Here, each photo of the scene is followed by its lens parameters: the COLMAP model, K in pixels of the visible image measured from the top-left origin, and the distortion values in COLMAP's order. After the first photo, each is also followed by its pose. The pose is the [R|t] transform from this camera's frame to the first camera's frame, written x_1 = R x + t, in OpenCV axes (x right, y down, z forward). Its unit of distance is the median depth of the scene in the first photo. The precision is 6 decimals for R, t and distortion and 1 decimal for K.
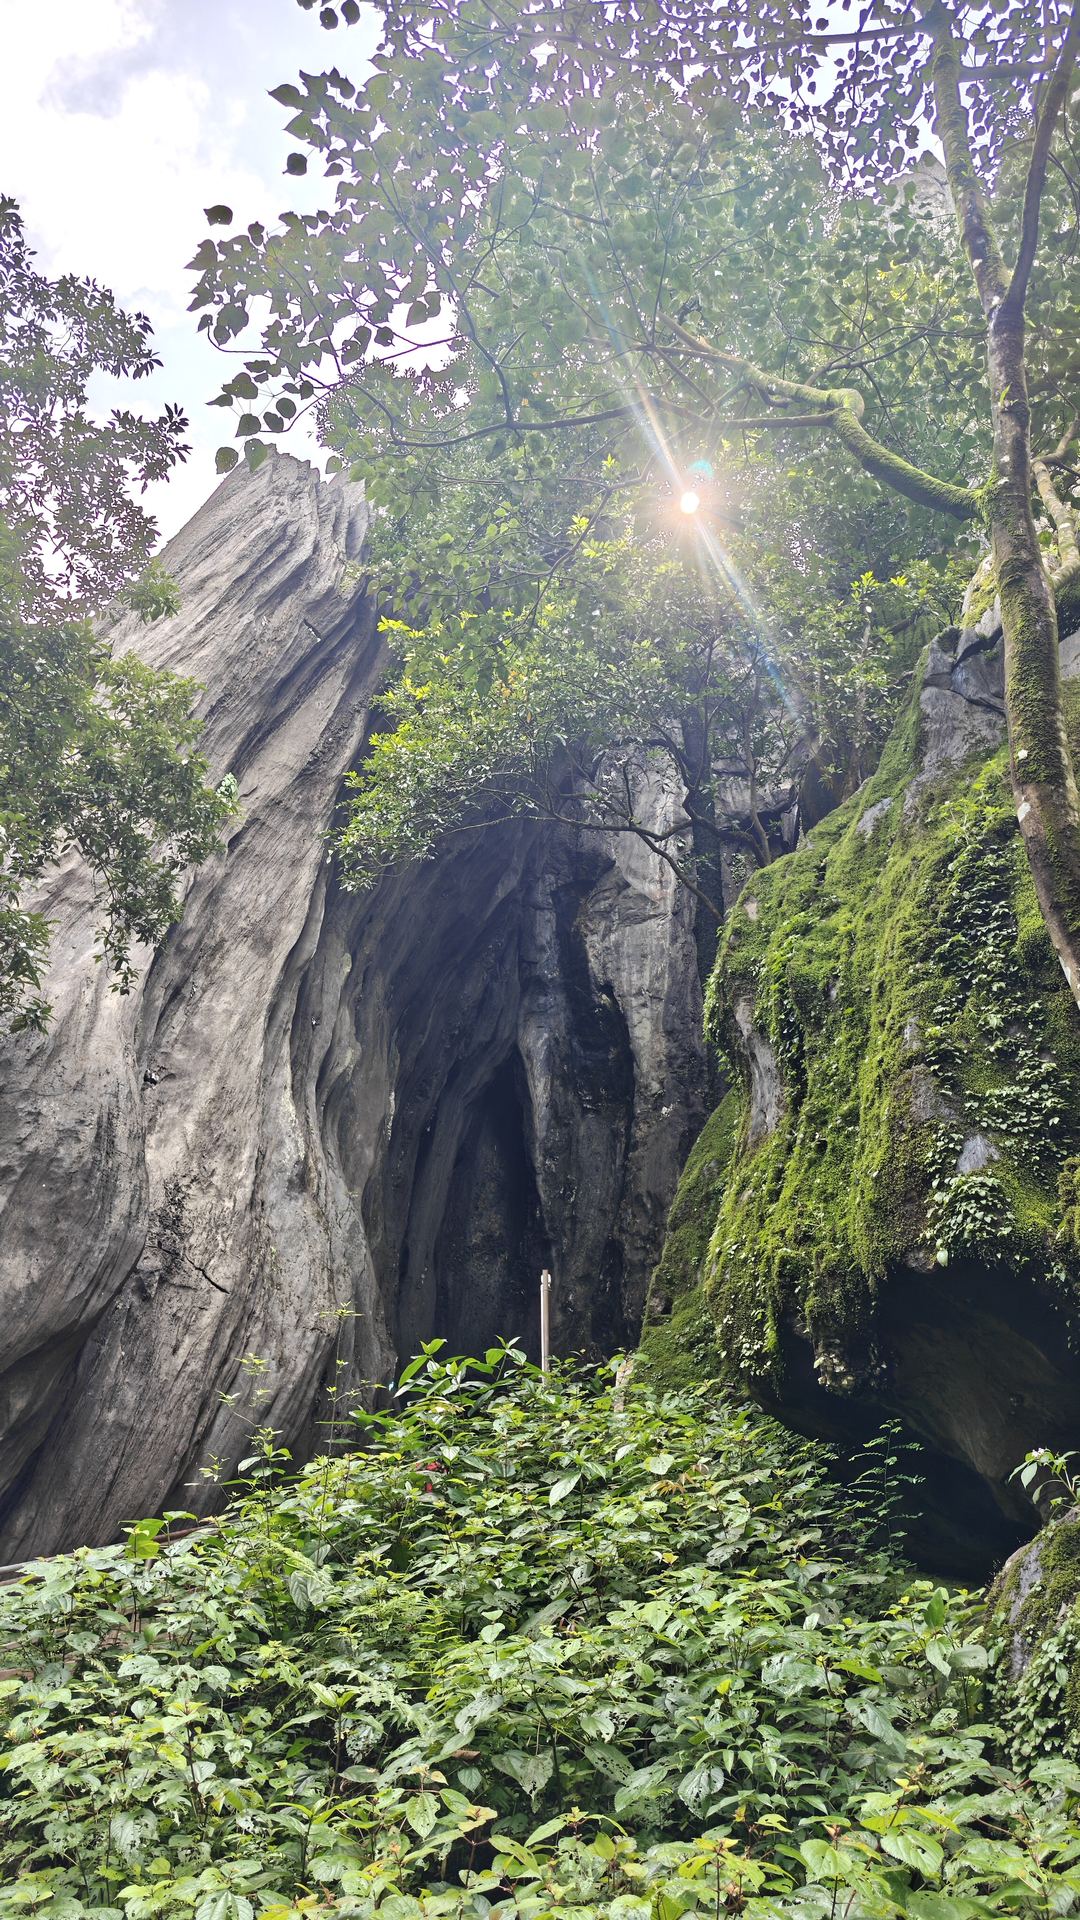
lens RADIAL K [[1377.4, 0, 540.0], [0, 1377.4, 960.0], [0, 0, 1]] dist [-0.041359, 0.099794]
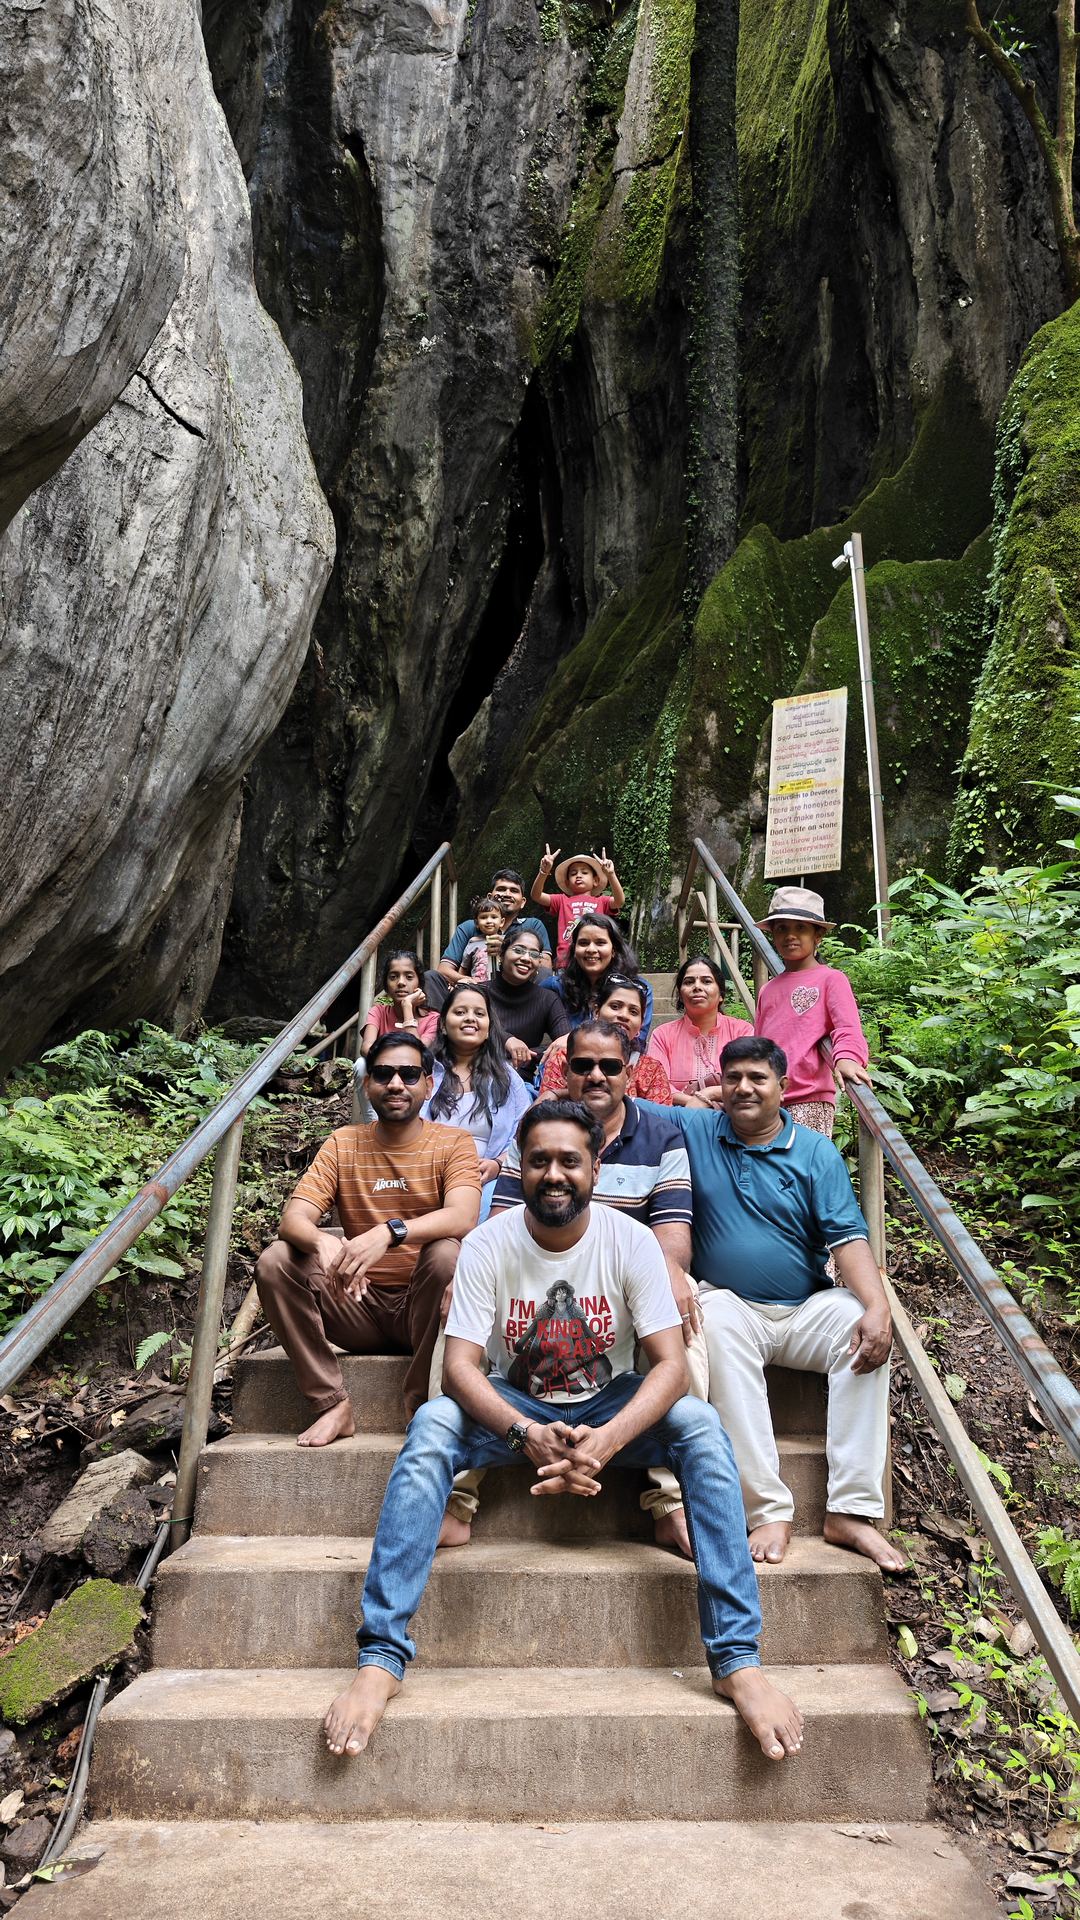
lens RADIAL K [[1377.4, 0, 540.0], [0, 1377.4, 960.0], [0, 0, 1]] dist [-0.041359, 0.099794]
pose [[0.905349, 0.094346, 0.414055, -0.133866], [-0.280652, 0.864668, 0.416635, 0.070864], [-0.318712, -0.493405, 0.809305, 0.196135]]
